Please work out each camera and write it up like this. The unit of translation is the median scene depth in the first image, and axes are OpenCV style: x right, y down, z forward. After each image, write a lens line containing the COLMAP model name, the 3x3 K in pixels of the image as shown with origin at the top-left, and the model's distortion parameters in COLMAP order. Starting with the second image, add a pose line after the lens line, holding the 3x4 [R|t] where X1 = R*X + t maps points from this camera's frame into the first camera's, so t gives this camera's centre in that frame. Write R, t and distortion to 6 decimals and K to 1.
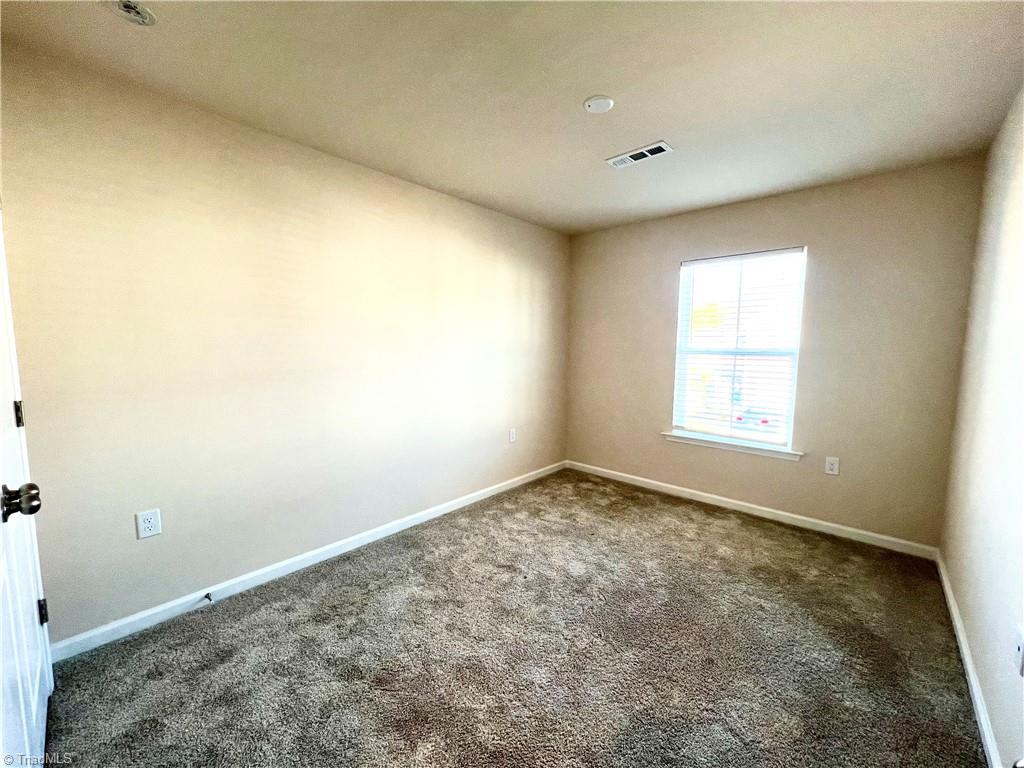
lens RADIAL K [[409.6, 0, 511.9], [0, 409.6, 386.3], [0, 0, 1]] dist [-0.001985, 0.000093]
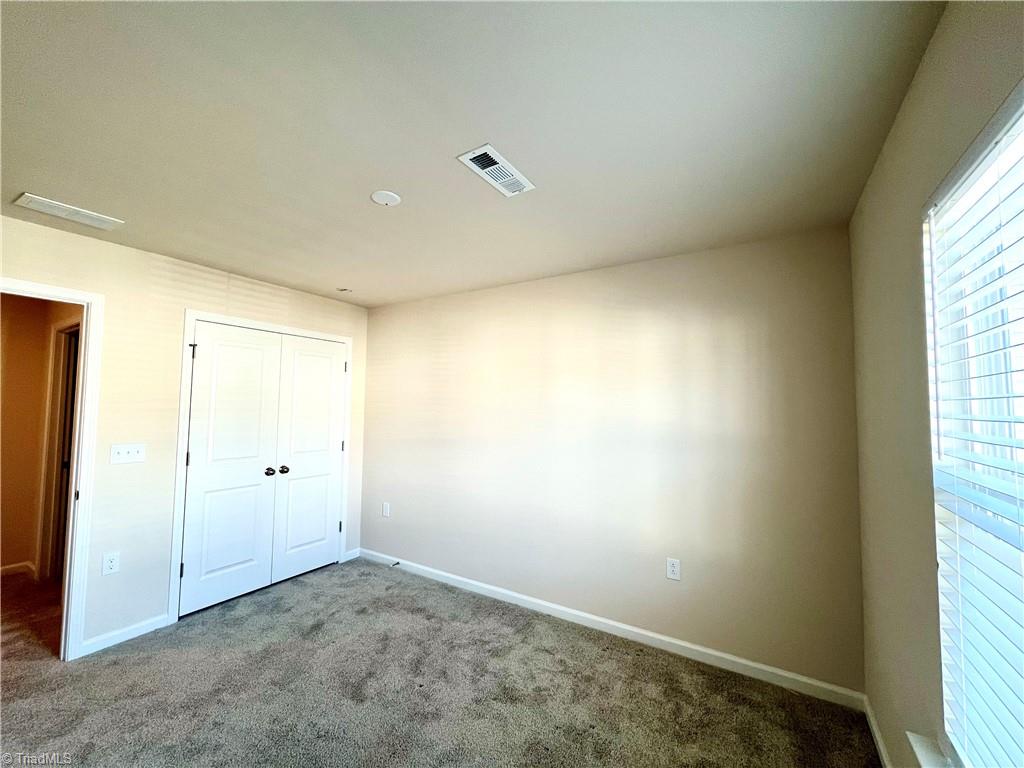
lens RADIAL K [[409.6, 0, 512.0], [0, 409.6, 383.9], [0, 0, 1]] dist [-0.001985, 0.000093]
pose [[0.183225, -0.060014, -0.981238, 0.936474], [-0.114430, 0.990048, -0.081920, -0.137733], [0.976388, 0.127293, 0.174534, 0.891344]]
